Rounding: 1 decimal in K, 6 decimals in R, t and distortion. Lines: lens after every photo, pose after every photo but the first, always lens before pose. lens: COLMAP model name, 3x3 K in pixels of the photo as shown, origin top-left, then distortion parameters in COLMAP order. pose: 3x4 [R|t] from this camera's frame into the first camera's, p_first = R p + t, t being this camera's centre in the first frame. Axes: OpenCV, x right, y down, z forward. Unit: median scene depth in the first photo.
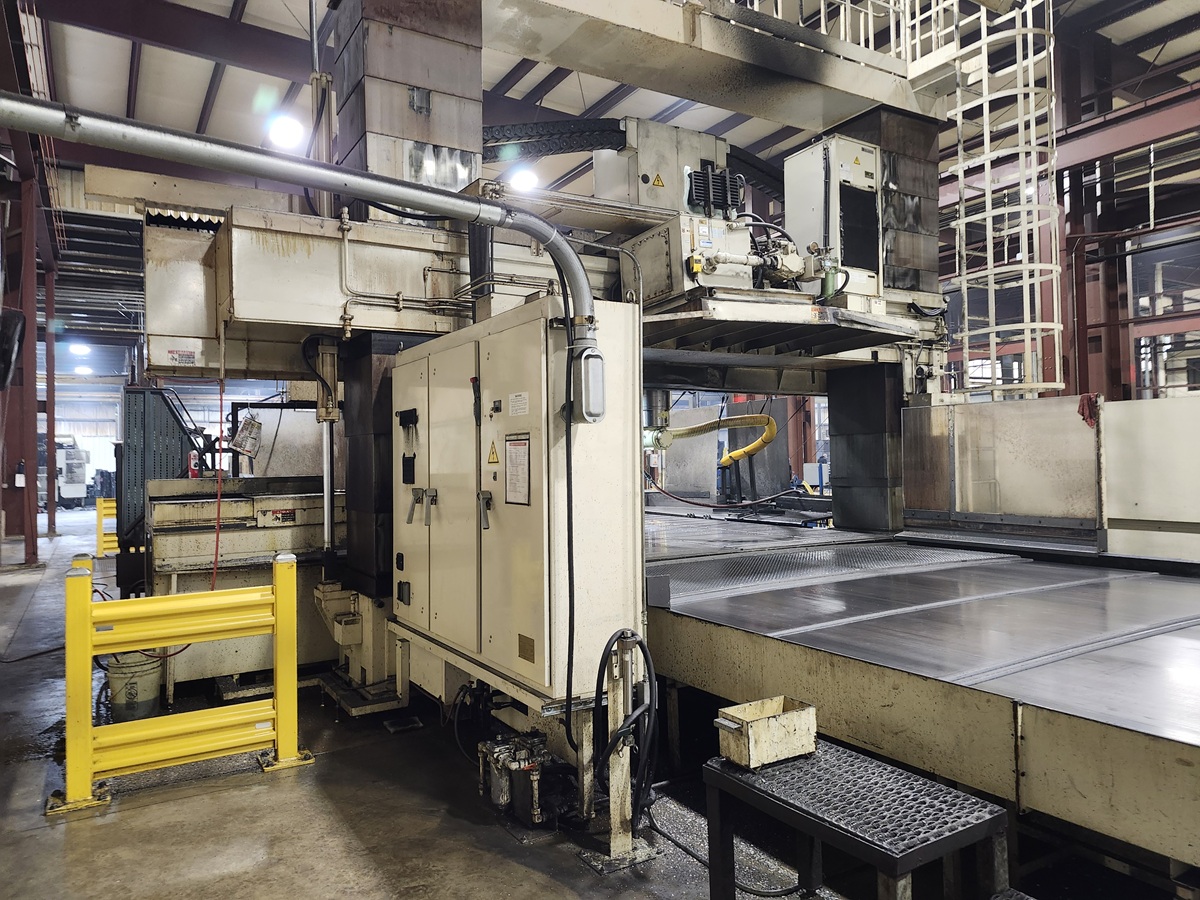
lens RADIAL K [[828.6, 0, 603.1], [0, 828.6, 448.5], [0, 0, 1]] dist [0.077409, -0.080563]
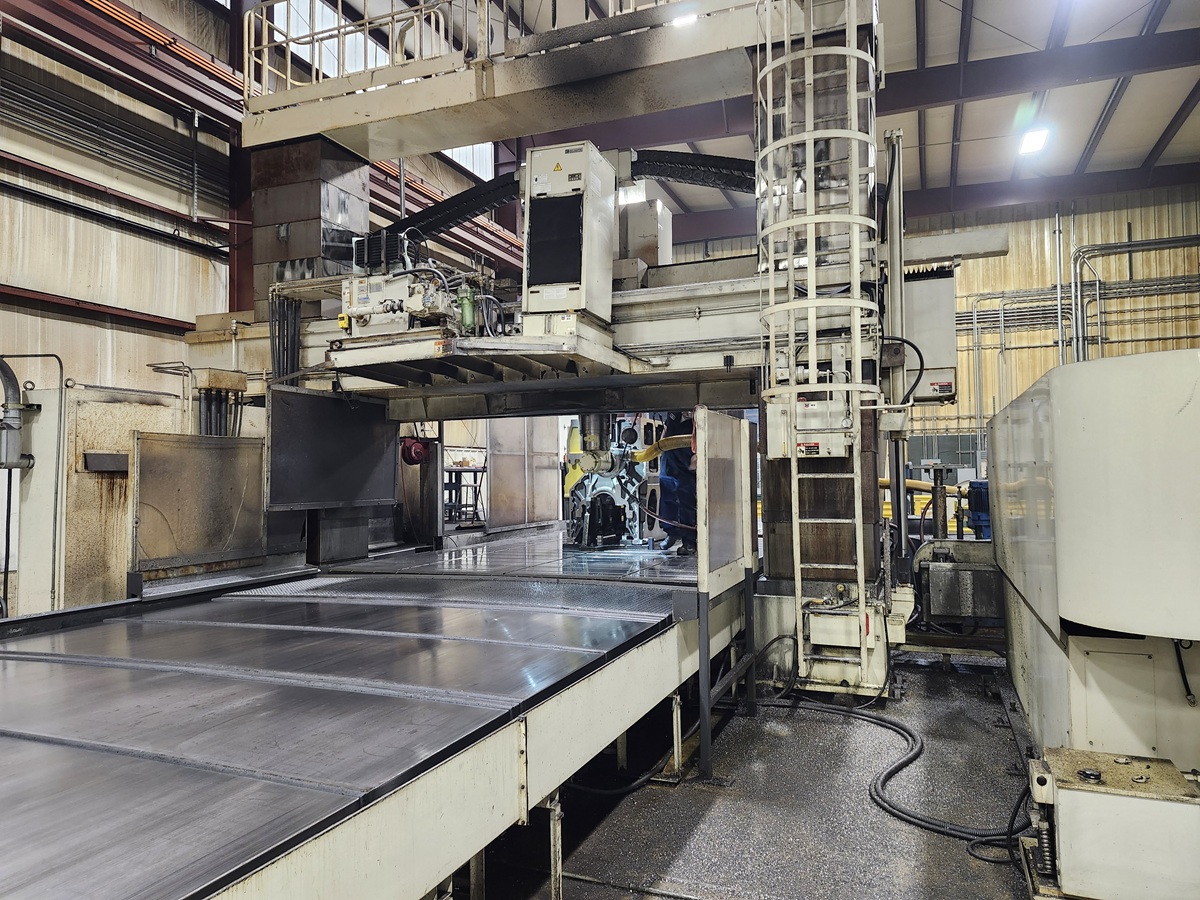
lens RADIAL K [[828.6, 0, 603.1], [0, 828.6, 448.5], [0, 0, 1]] dist [0.077409, -0.080563]
pose [[0.600433, -0.010568, -0.799605, 1.148292], [0.007344, 0.999943, -0.007701, -0.025963], [0.799641, -0.001248, 0.600477, 0.521365]]
